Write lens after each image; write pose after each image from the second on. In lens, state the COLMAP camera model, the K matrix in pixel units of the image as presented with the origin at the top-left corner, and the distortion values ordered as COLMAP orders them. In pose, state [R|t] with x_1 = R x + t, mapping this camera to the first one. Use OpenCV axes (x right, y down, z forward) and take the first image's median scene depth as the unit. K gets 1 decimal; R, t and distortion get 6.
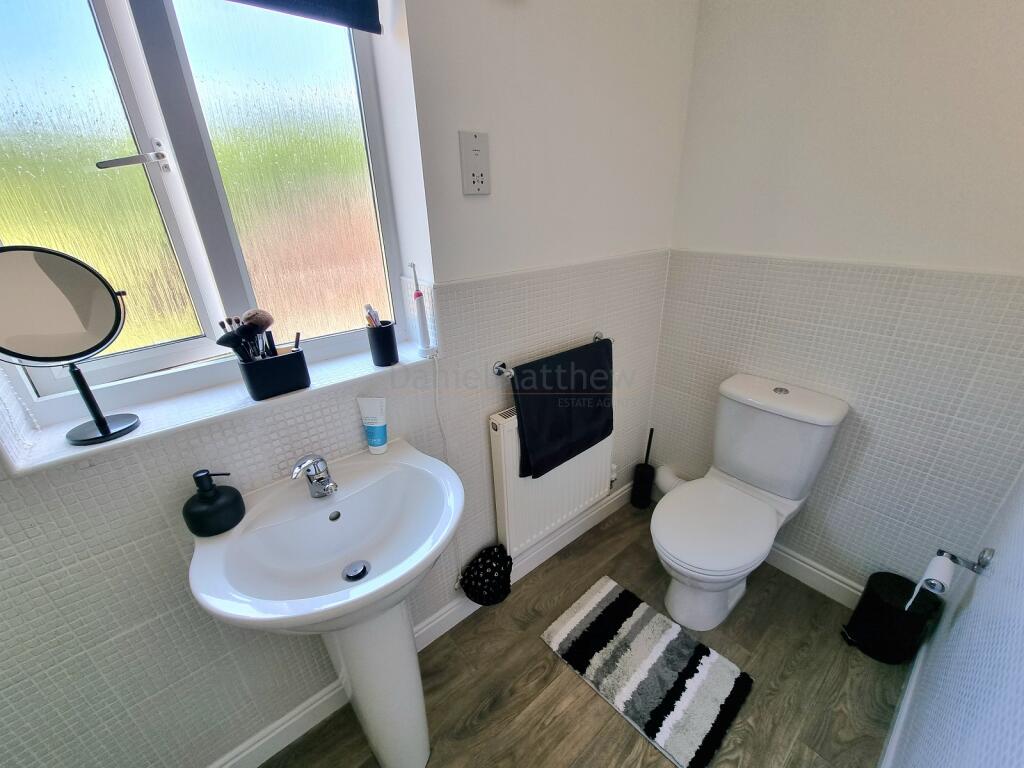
lens RADIAL K [[392.8, 0, 512.0], [0, 392.8, 384.0], [0, 0, 1]] dist [-0.047022, -0.000022]
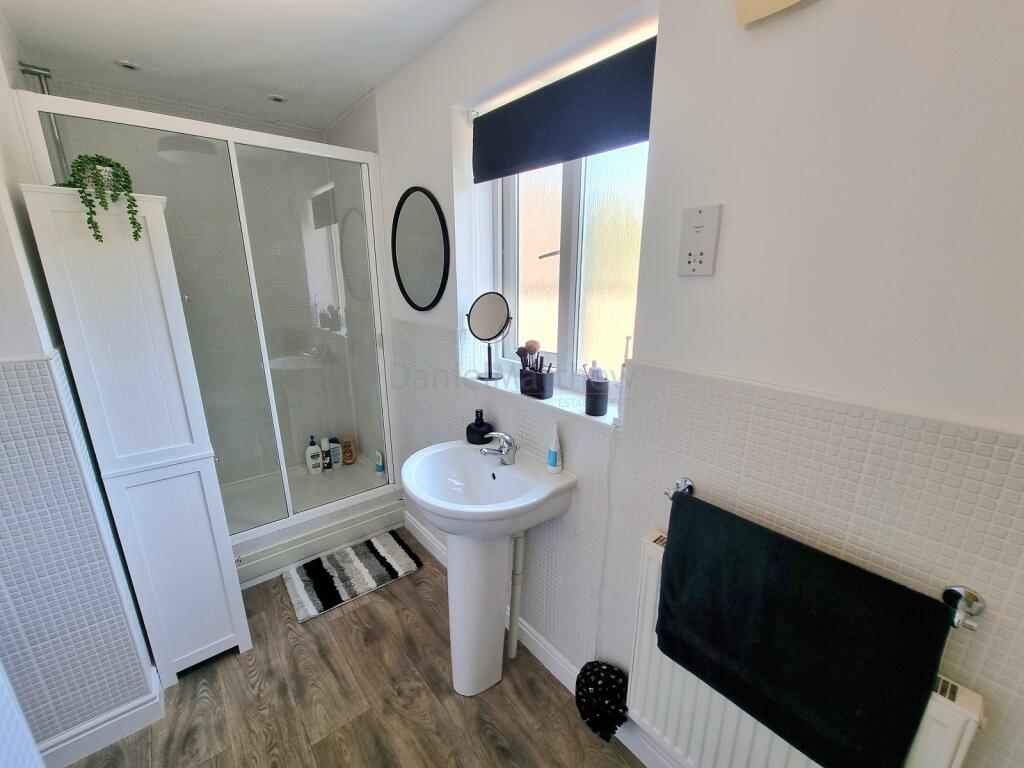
lens RADIAL K [[417.5, 0, 518.1], [0, 417.5, 392.1], [0, 0, 1]] dist [-0.009431, -0.000234]
pose [[0.020089, 0.290667, -0.956613, 0.888732], [-0.404969, 0.877168, 0.258023, -0.353084], [0.914110, 0.382215, 0.135333, 0.637506]]
